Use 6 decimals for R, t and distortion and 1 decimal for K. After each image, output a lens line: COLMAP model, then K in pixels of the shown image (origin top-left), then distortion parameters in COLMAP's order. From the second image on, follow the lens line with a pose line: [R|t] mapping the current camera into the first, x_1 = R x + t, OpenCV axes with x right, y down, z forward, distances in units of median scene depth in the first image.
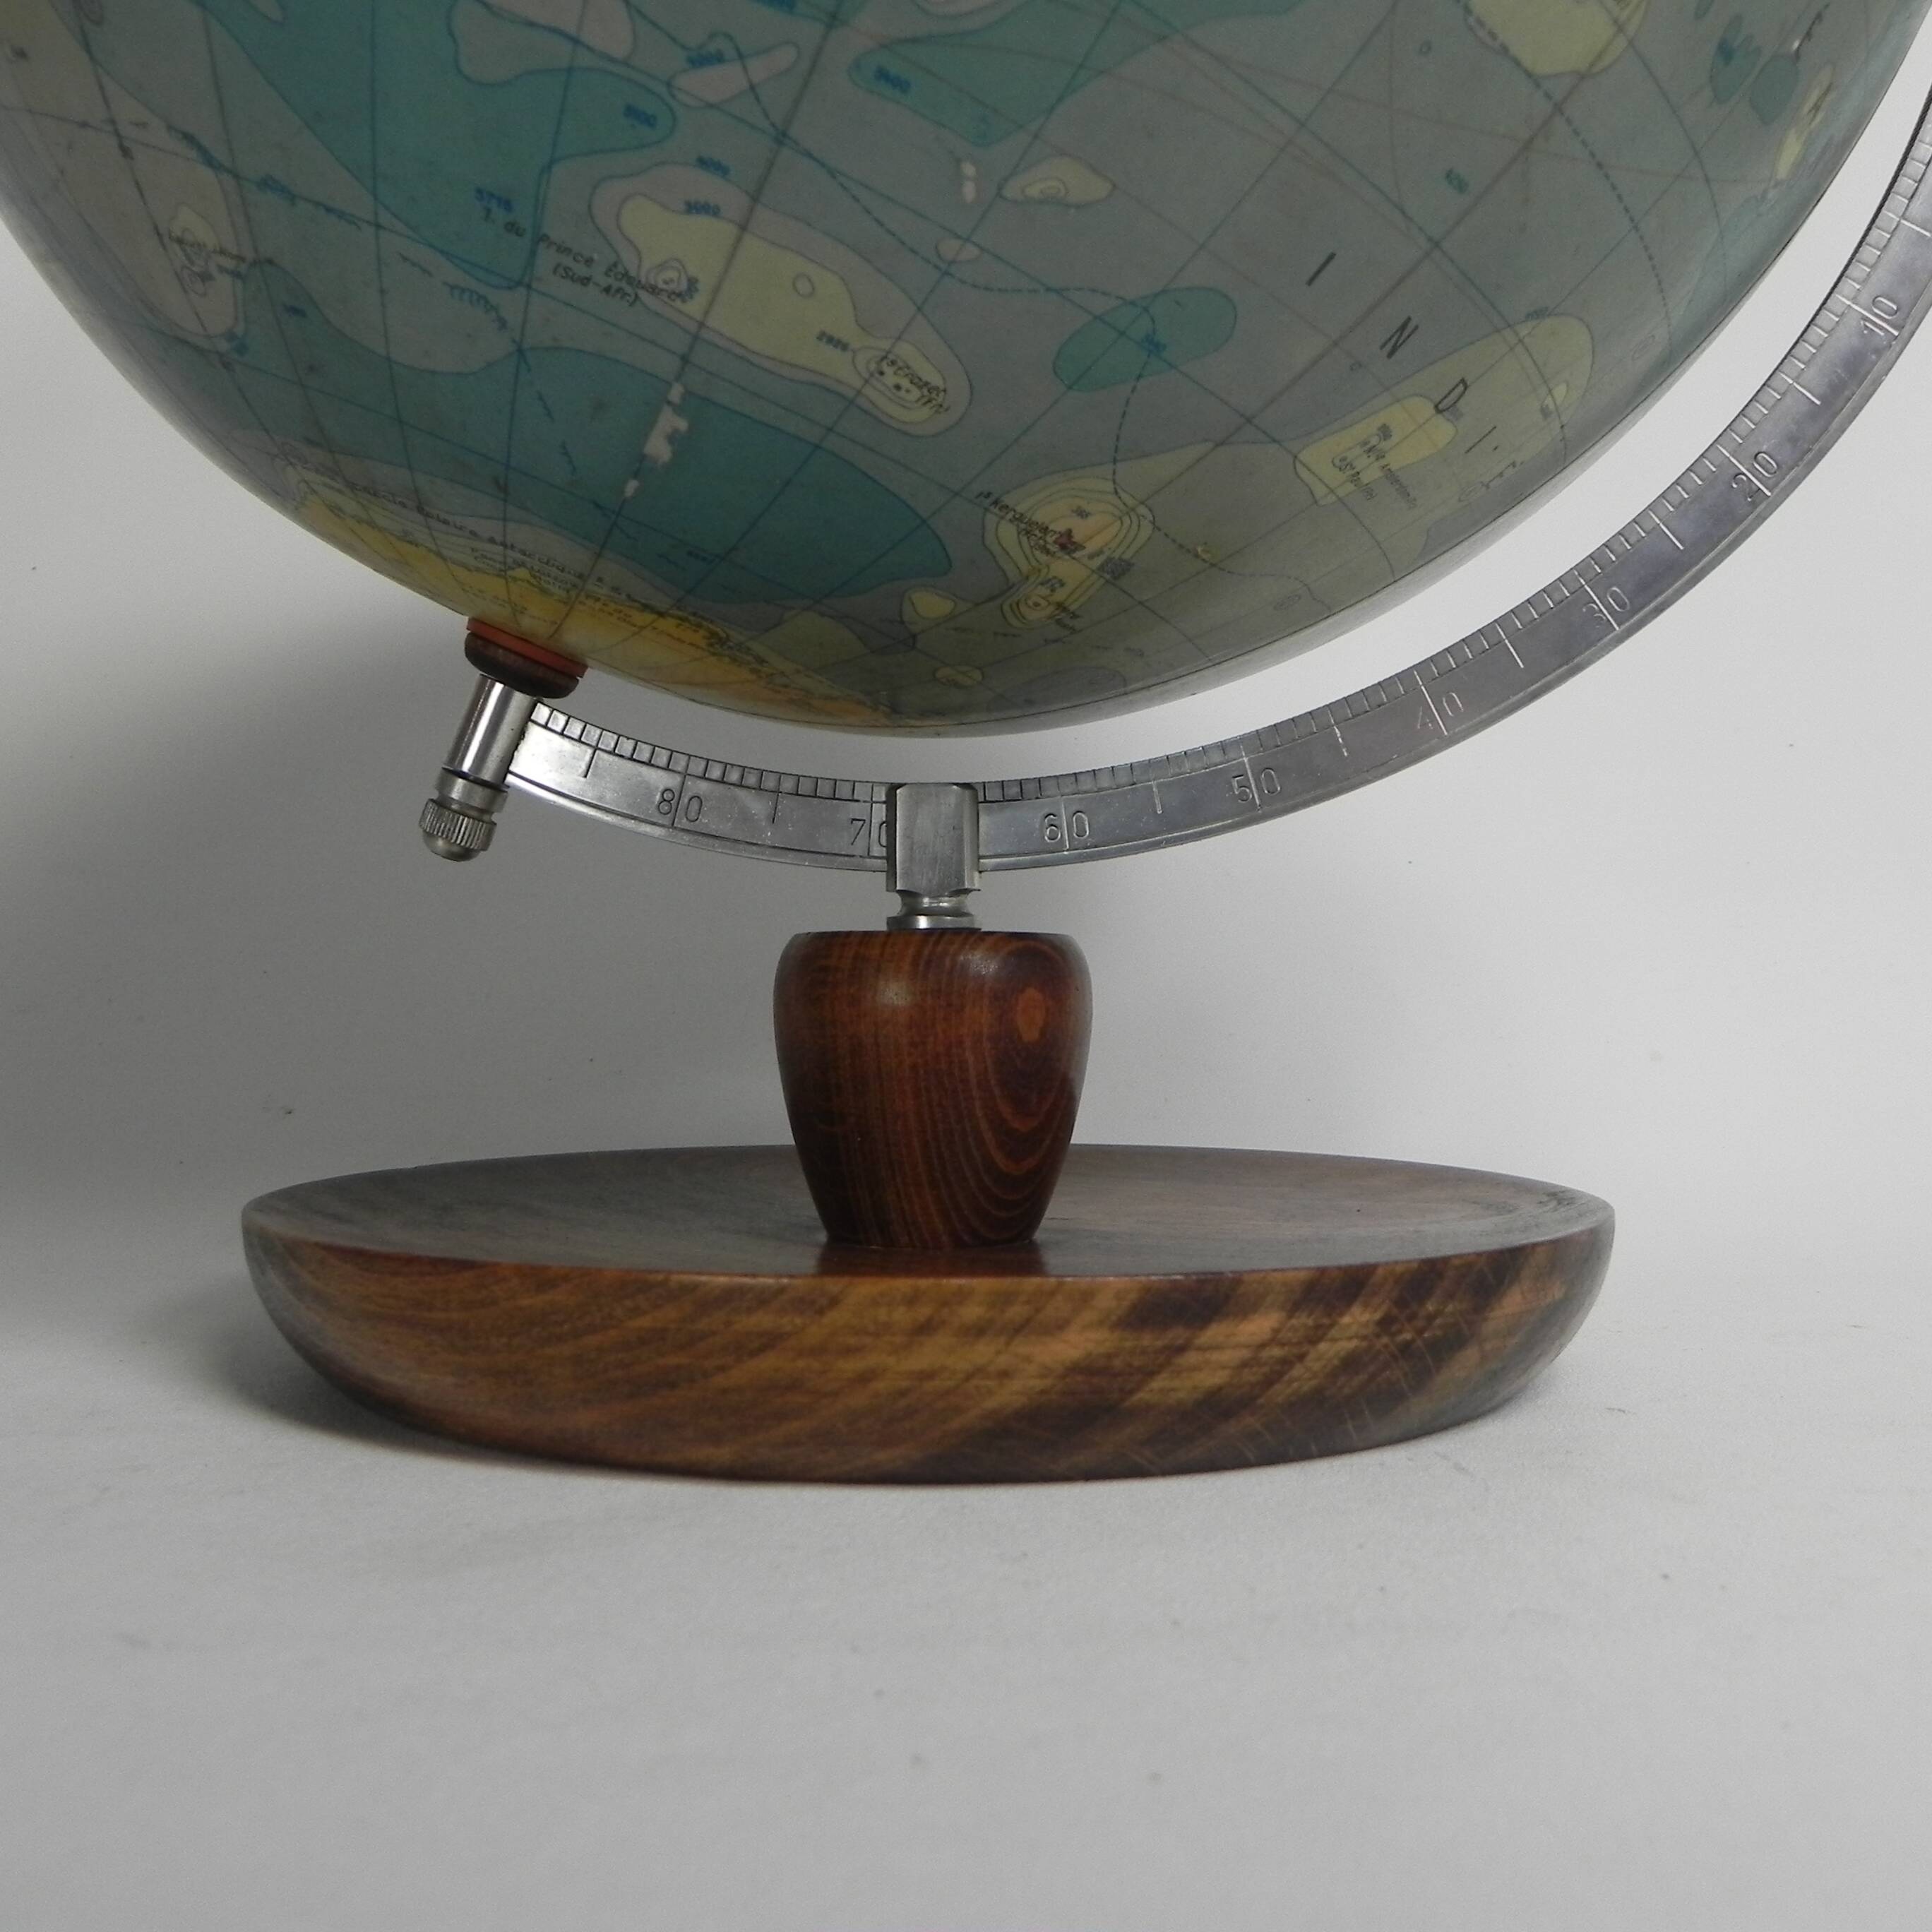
lens RADIAL K [[1932.6, 0, 960.1], [0, 1932.6, 951.1], [0, 0, 1]] dist [-0.018685, 0.000000]
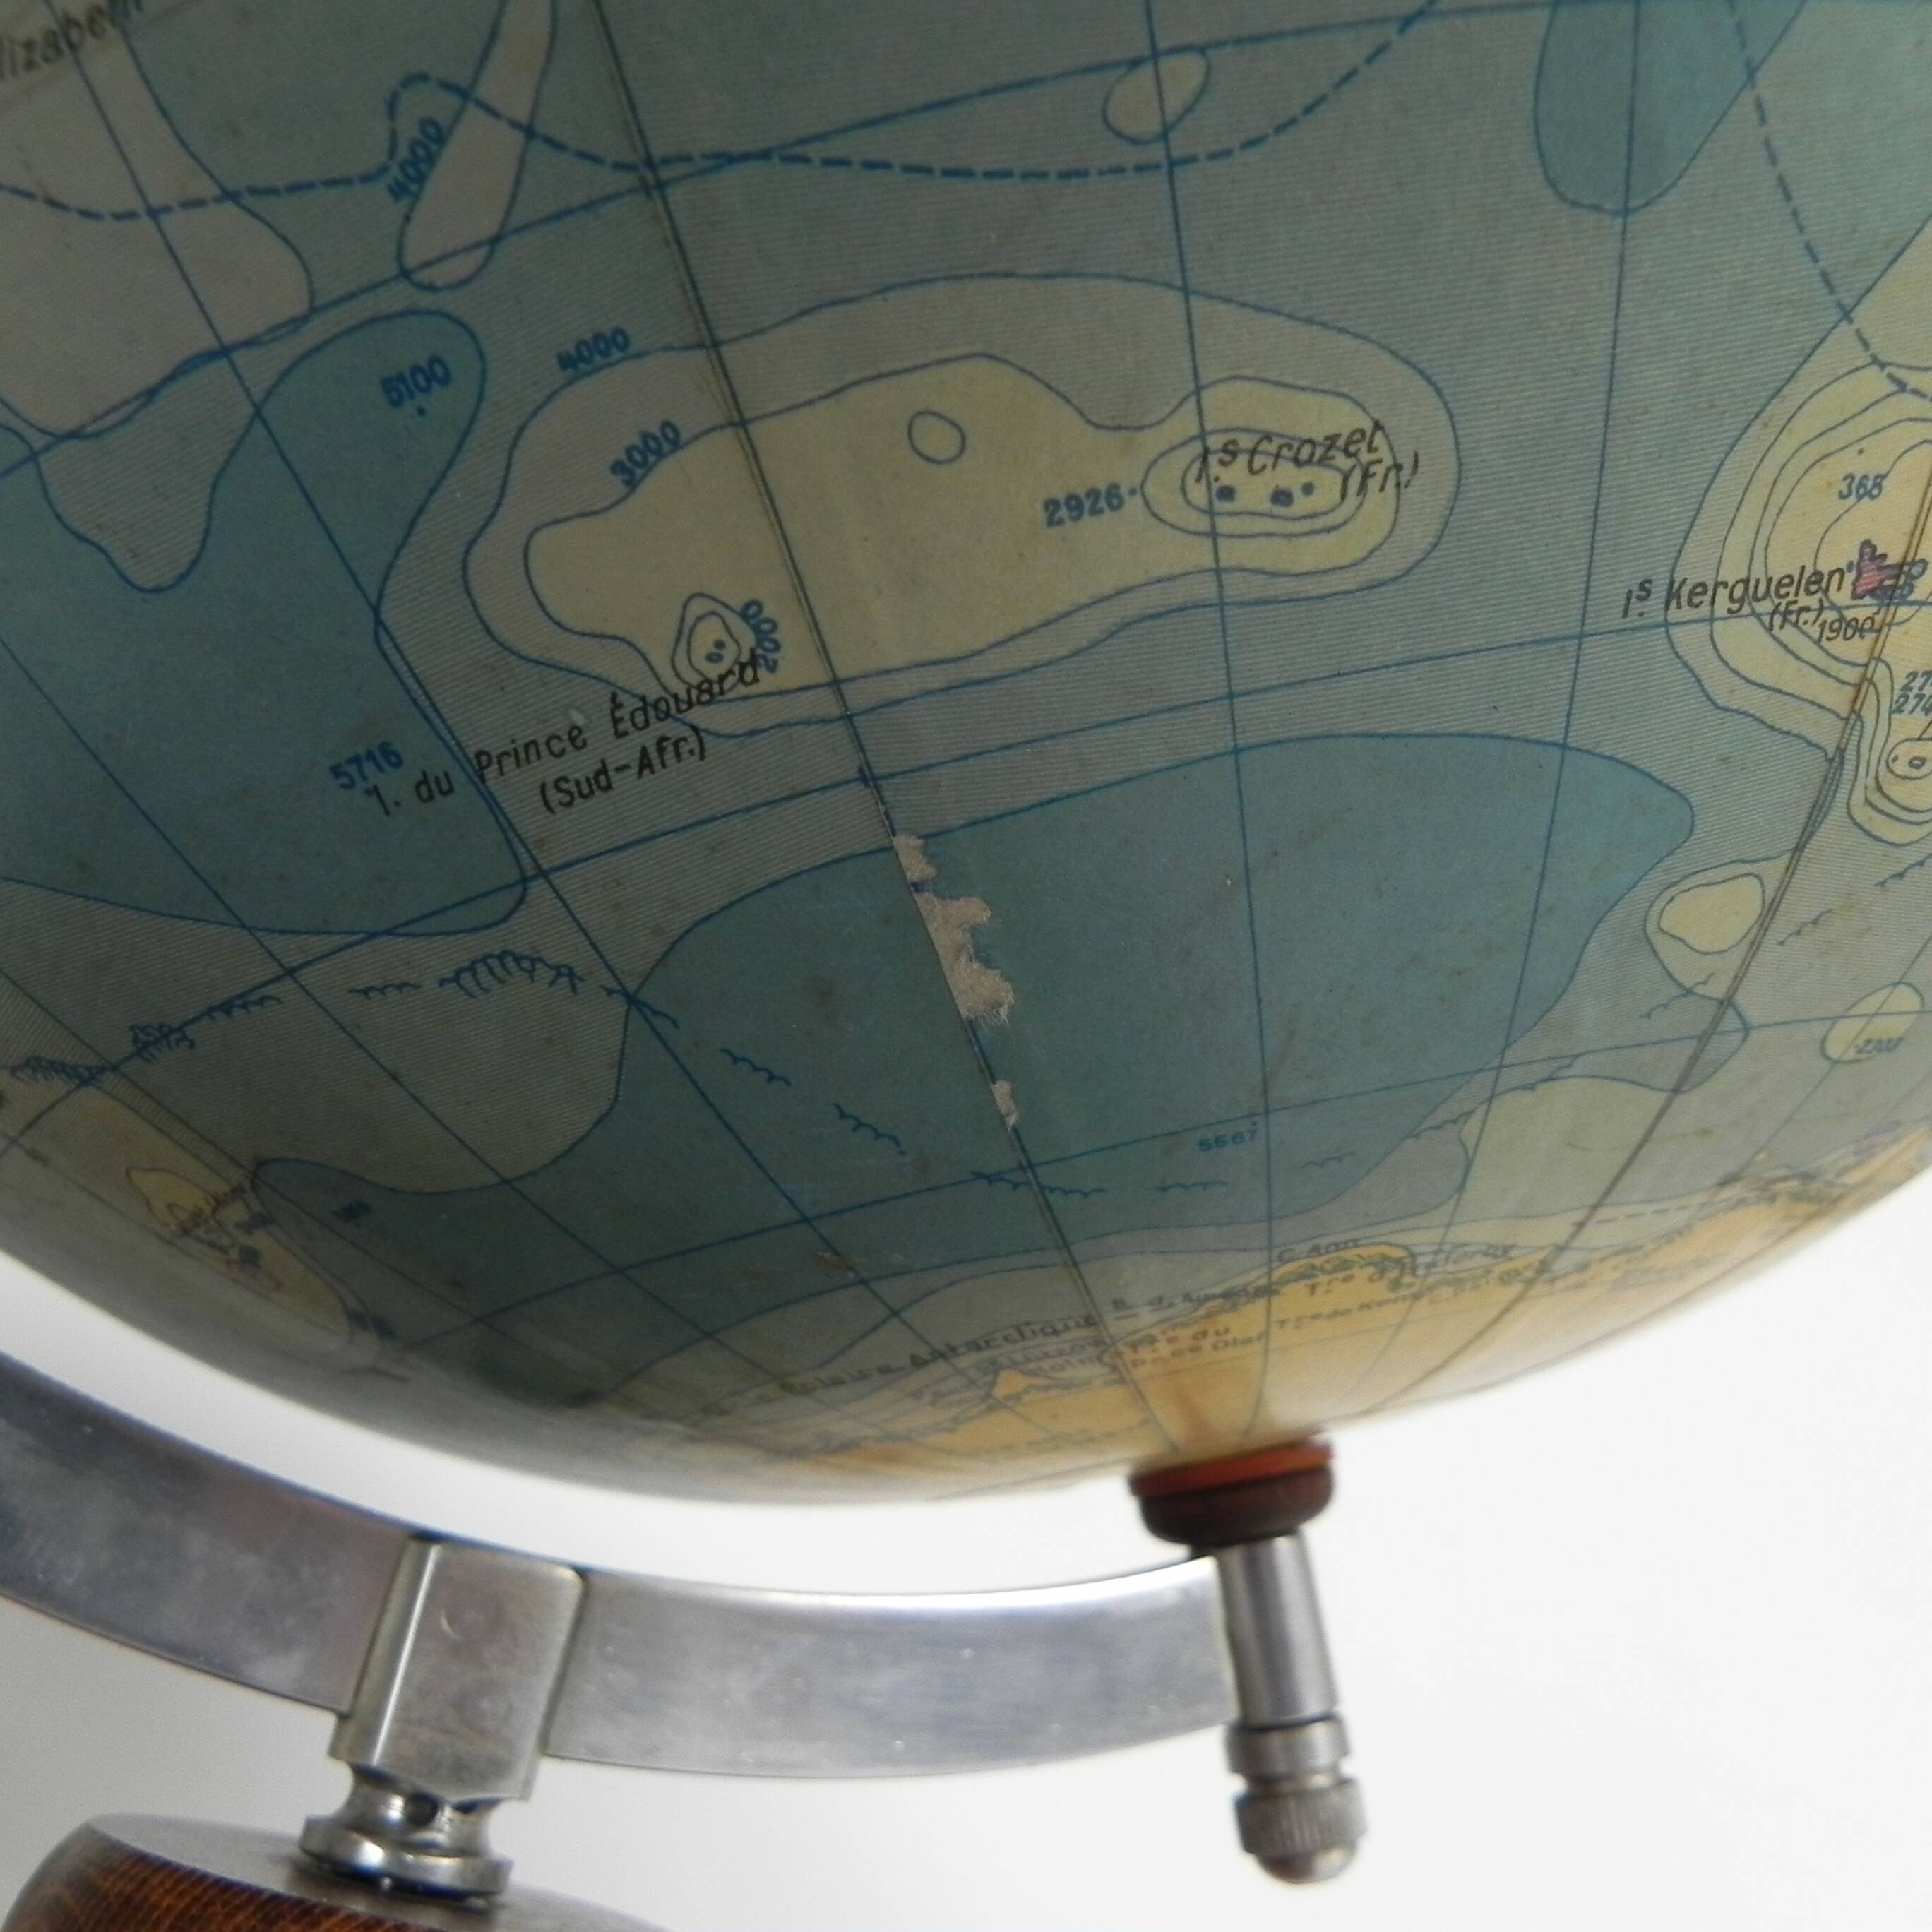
lens RADIAL K [[1932.6, 0, 927.1], [0, 1932.6, 893.1], [0, 0, 1]] dist [-0.018685, 0.000000]
pose [[0.731567, -0.632559, -0.254320, -0.037081], [0.472844, 0.739490, -0.479137, -0.068858], [0.491150, 0.230268, 0.840089, 0.647081]]
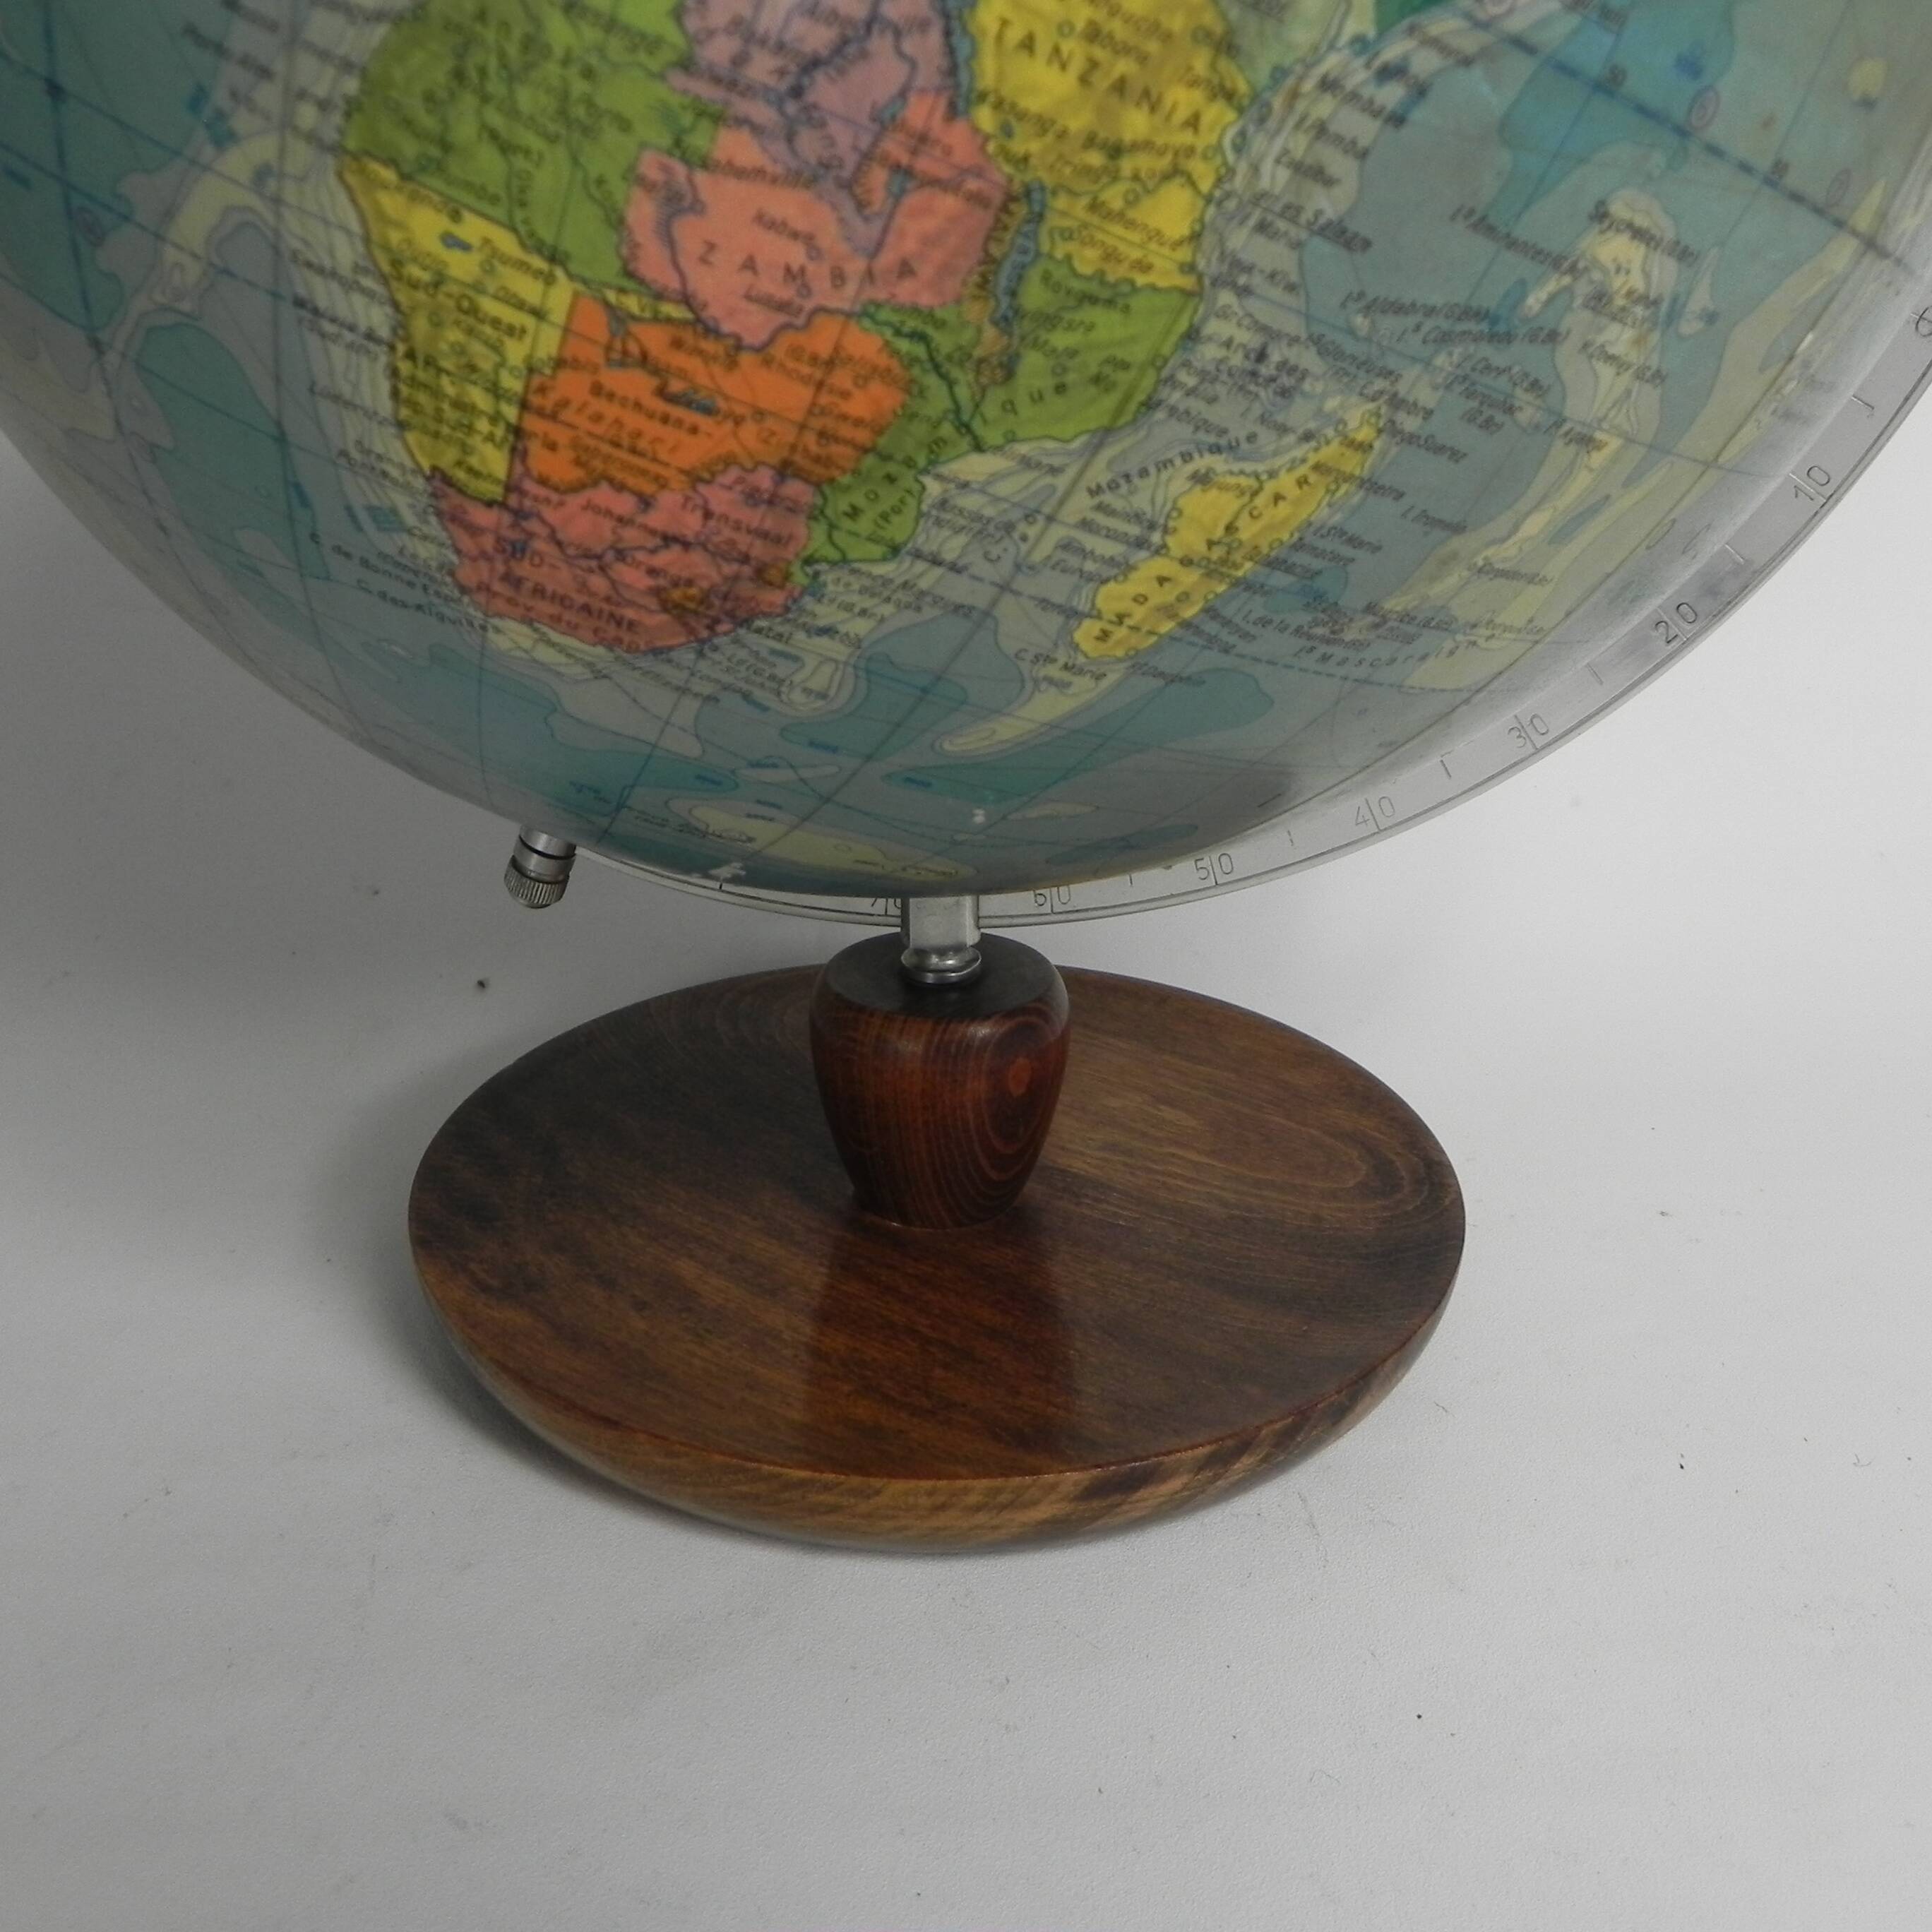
lens RADIAL K [[1932.6, 0, 976.4], [0, 1932.6, 946.1], [0, 0, 1]] dist [-0.018685, 0.000000]
pose [[0.999865, 0.003195, 0.016119, -0.015747], [-0.009564, 0.910796, 0.412747, -0.766102], [-0.013362, -0.412845, 0.910703, -0.136691]]
